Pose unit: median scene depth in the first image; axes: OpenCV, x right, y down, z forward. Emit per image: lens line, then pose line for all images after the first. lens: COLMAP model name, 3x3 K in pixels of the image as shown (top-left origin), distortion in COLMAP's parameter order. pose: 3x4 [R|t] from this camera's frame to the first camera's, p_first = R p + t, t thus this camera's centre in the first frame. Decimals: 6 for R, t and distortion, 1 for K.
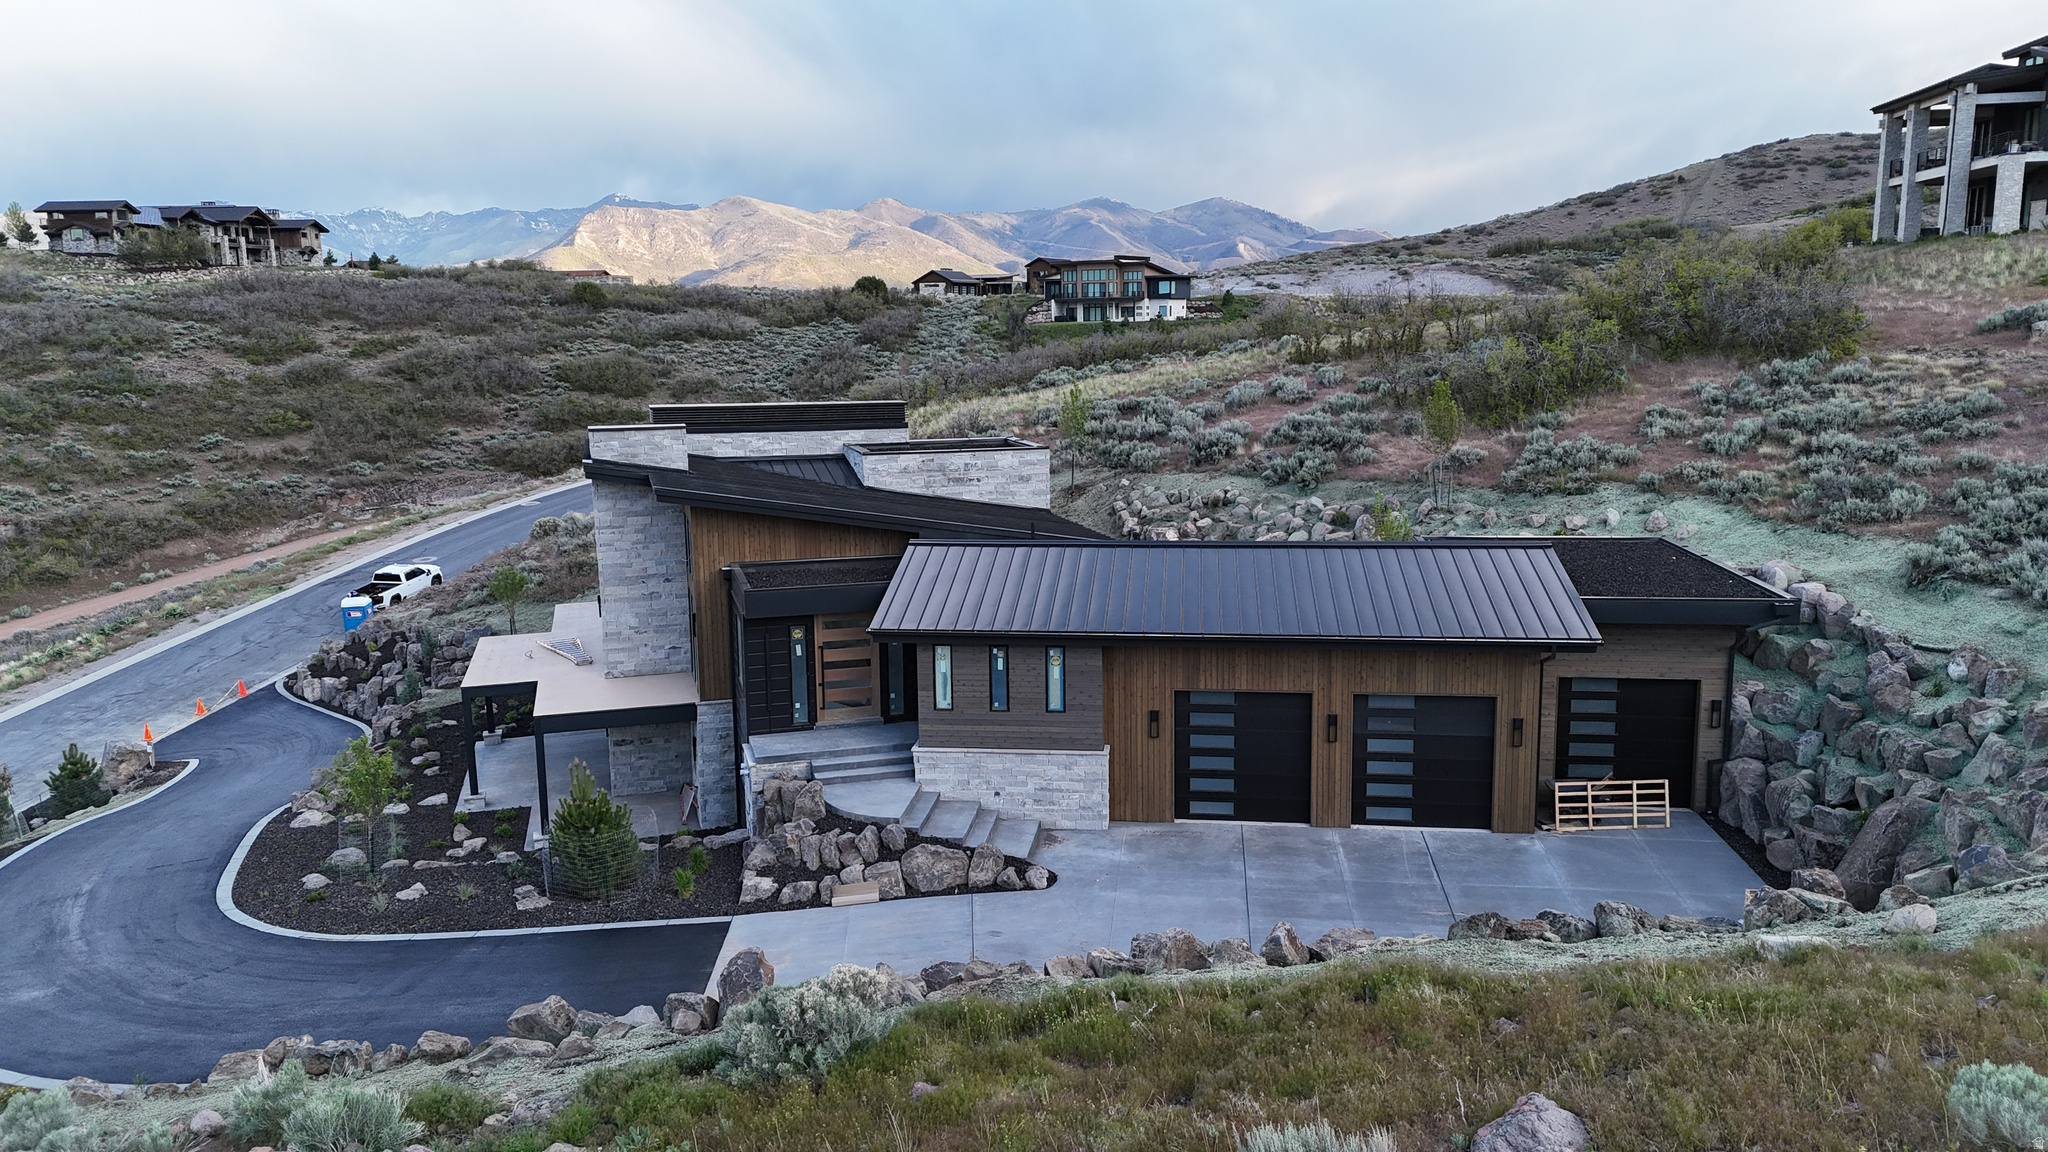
lens RADIAL K [[1494.2, 0, 1031.8], [0, 1494.2, 576.5], [0, 0, 1]] dist [0.096820, -0.097064]
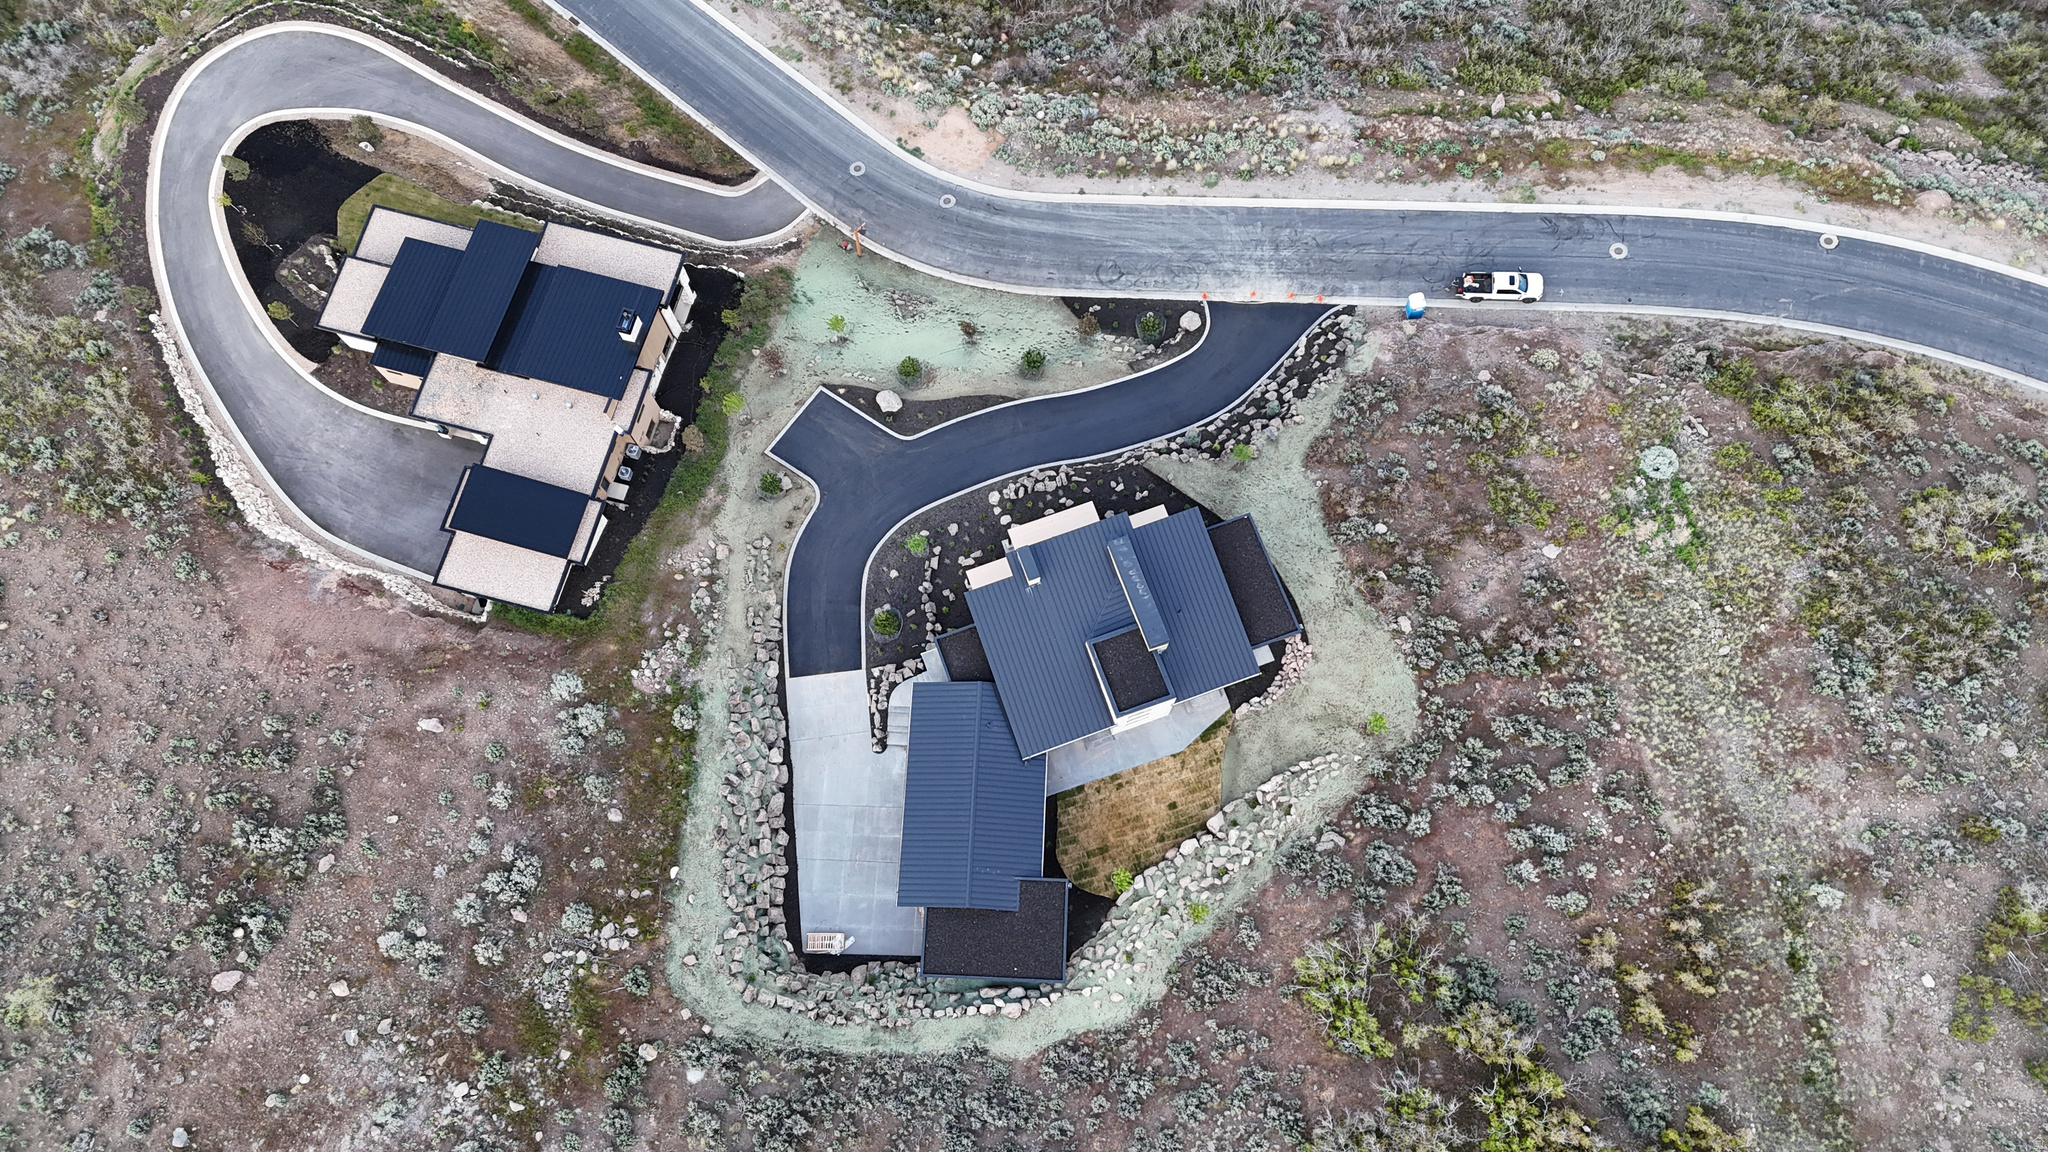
lens RADIAL K [[1494.2, 0, 1027.1], [0, 1494.2, 577.7], [0, 0, 1]] dist [0.096820, -0.097064]
pose [[0.071990, 0.960052, -0.270402, 0.448760], [-0.169852, 0.278946, 0.945166, -2.482872], [0.982837, -0.022114, 0.183148, 0.523338]]
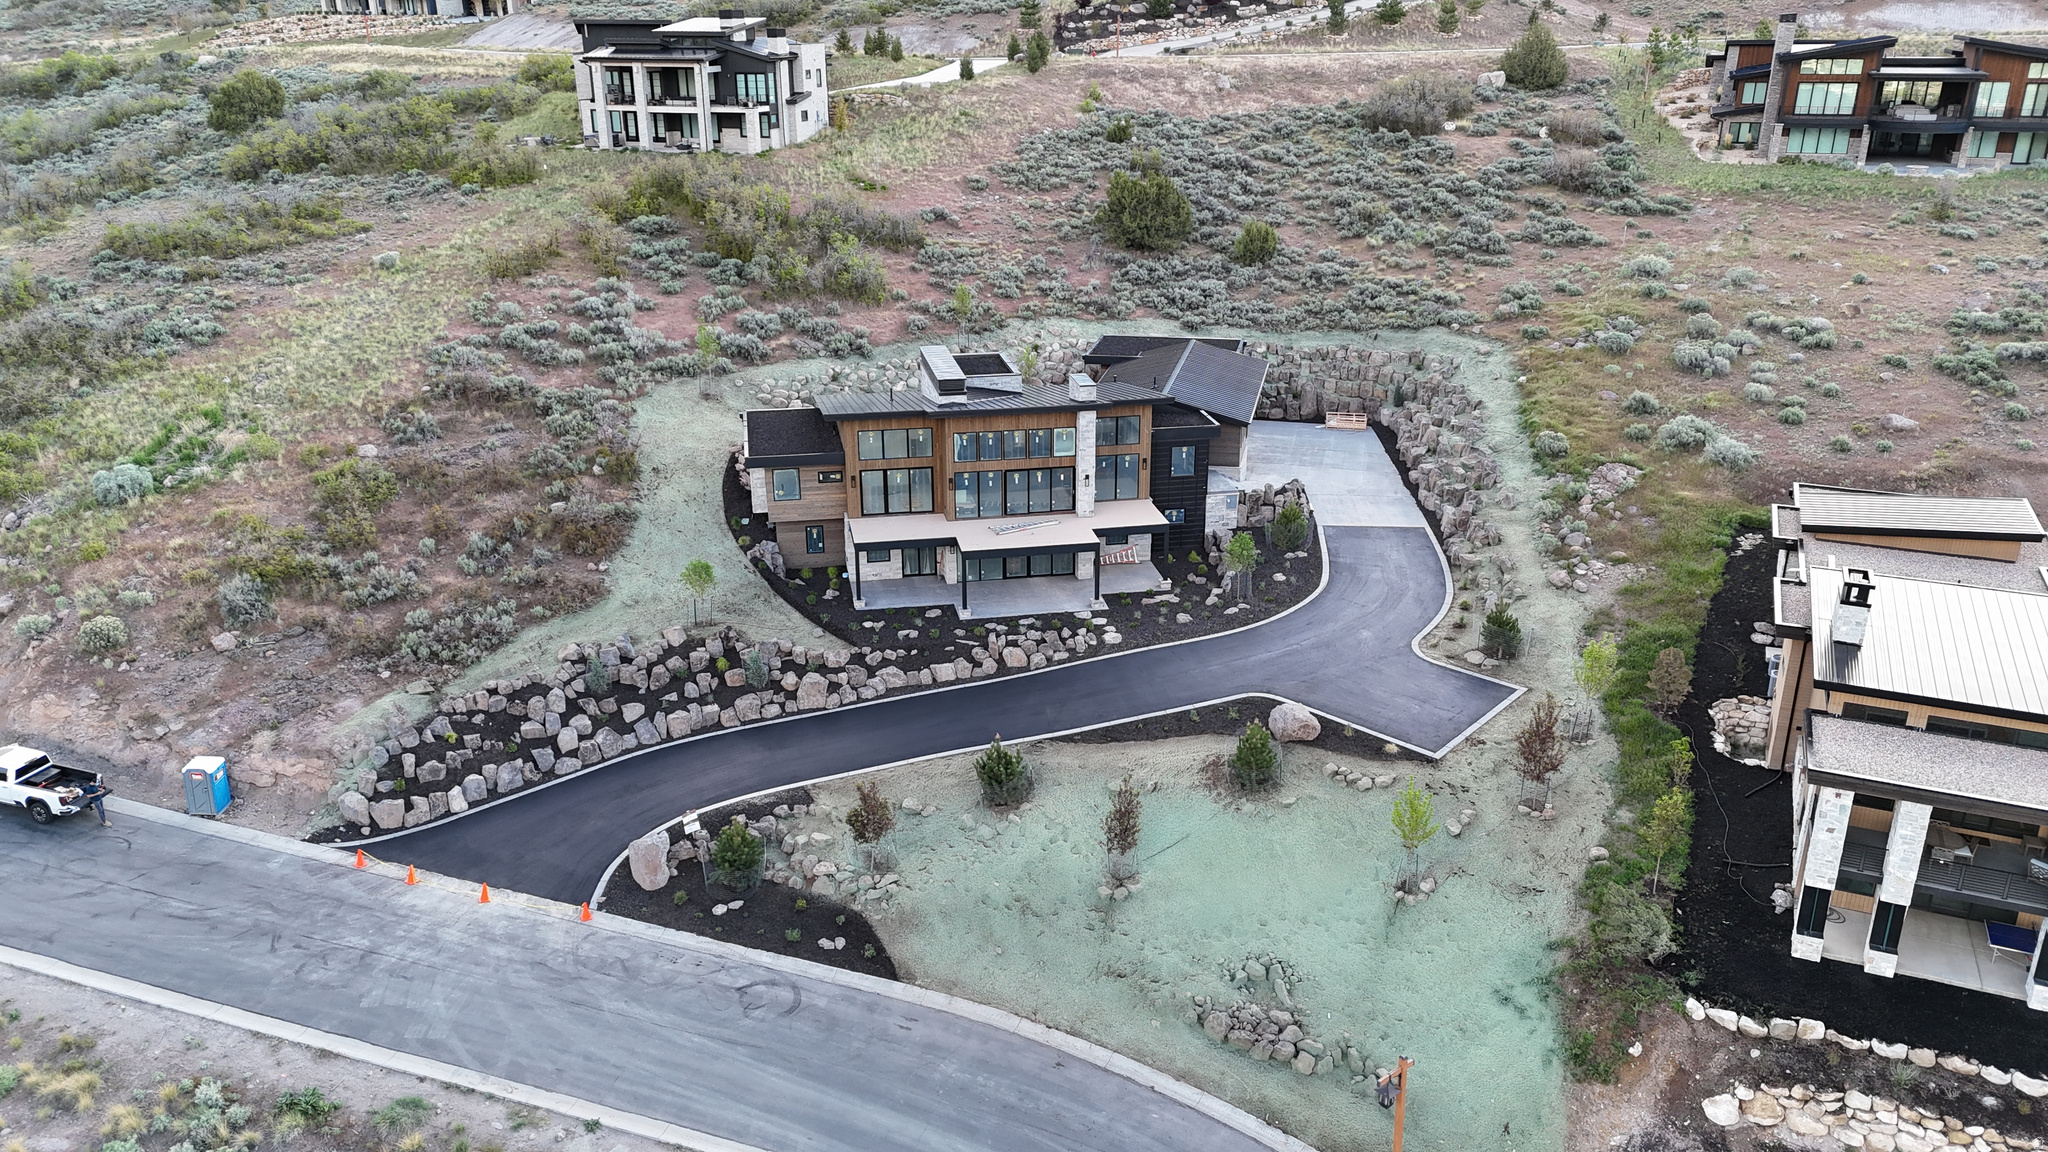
lens RADIAL K [[1494.2, 0, 1028.3], [0, 1494.2, 580.0], [0, 0, 1]] dist [0.096820, -0.097064]
pose [[0.096641, -0.341928, 0.934744, -2.042994], [0.172161, 0.930726, 0.322659, -0.469210], [-0.980317, 0.129744, 0.148813, 0.815701]]
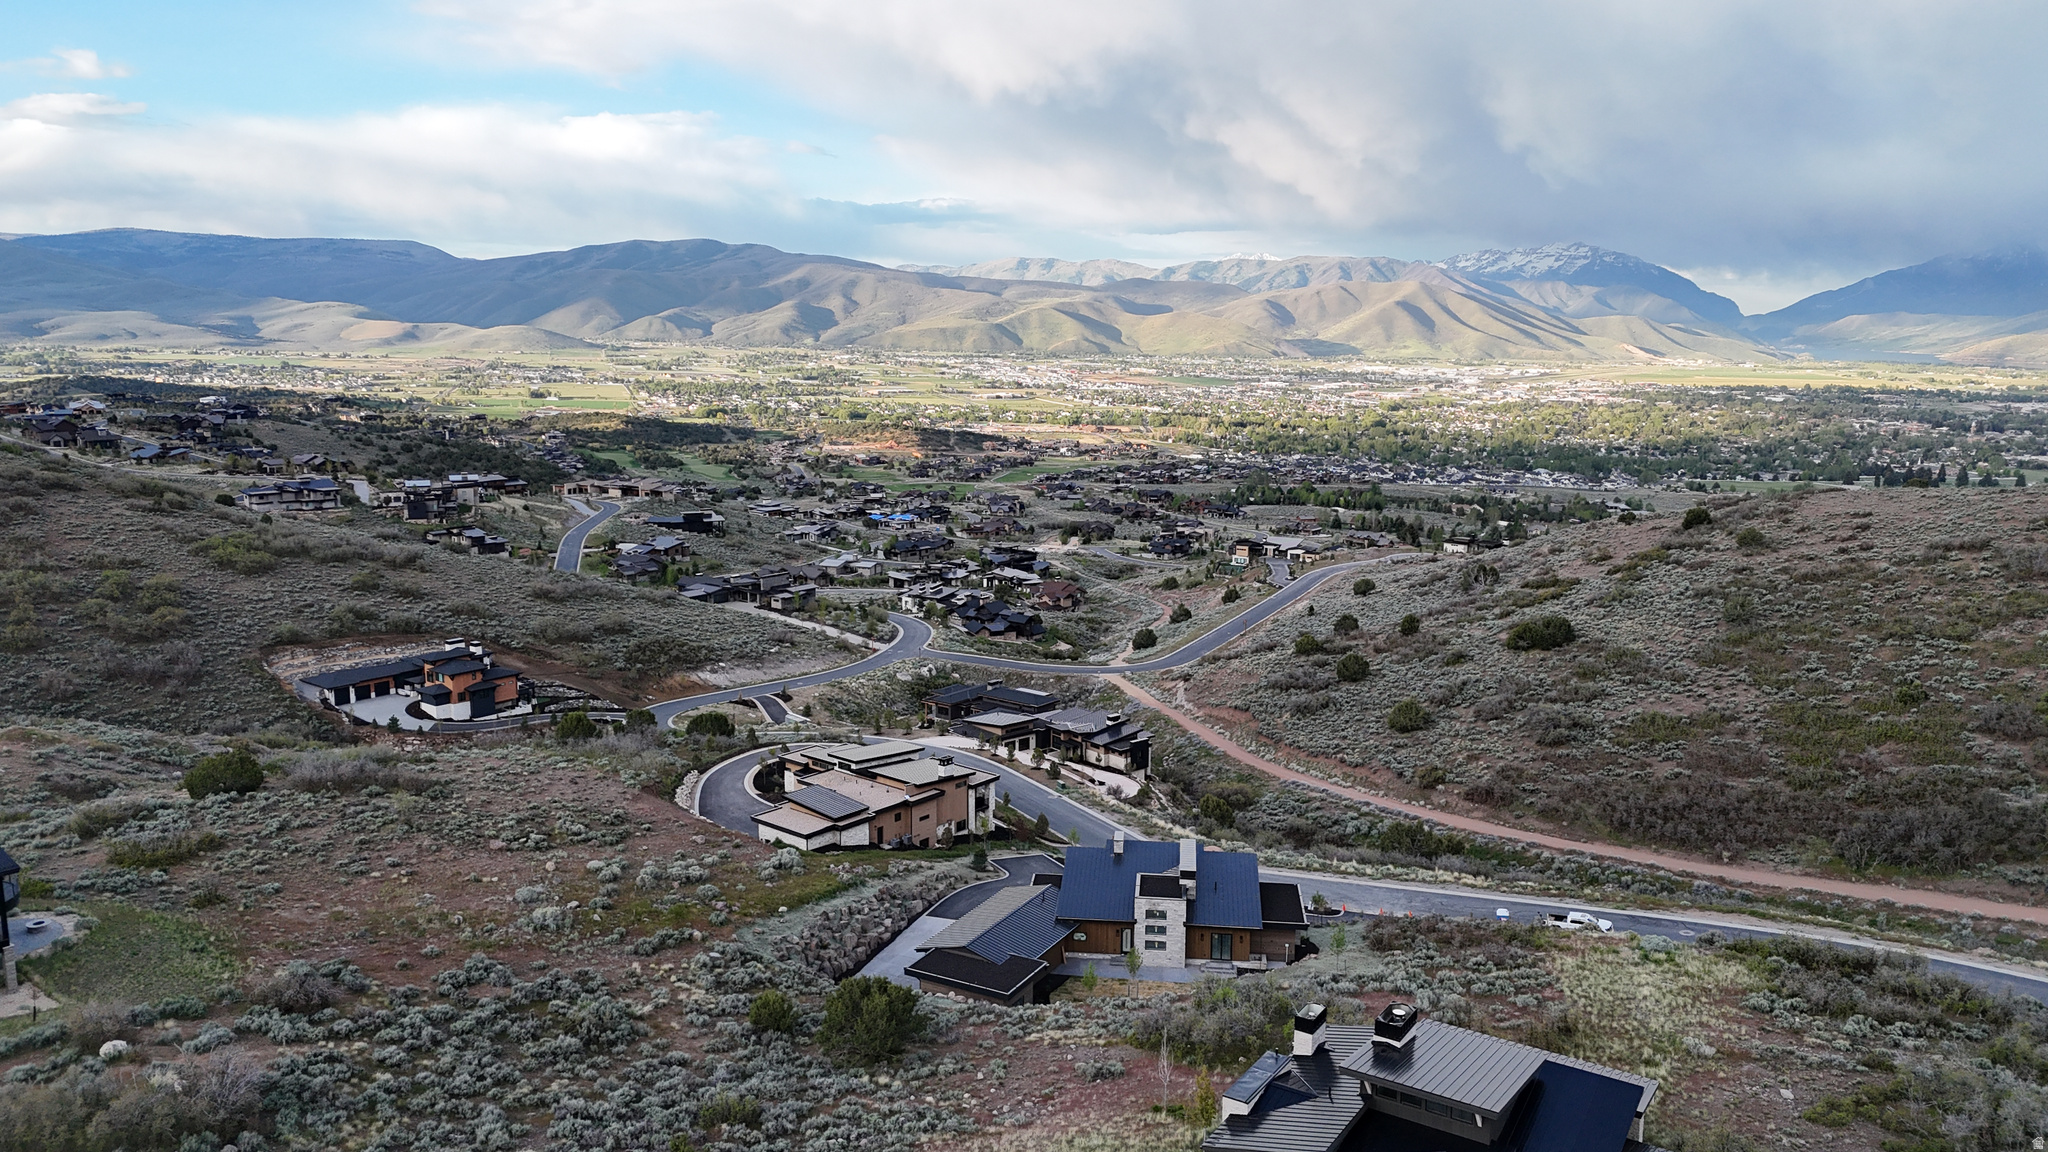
lens RADIAL K [[1494.2, 0, 1028.1], [0, 1494.2, 589.5], [0, 0, 1]] dist [0.096820, -0.097064]
pose [[-0.374803, 0.179353, -0.909591, 2.859030], [-0.154516, 0.955303, 0.252035, -1.480603], [0.914138, 0.235010, -0.330337, 1.805837]]
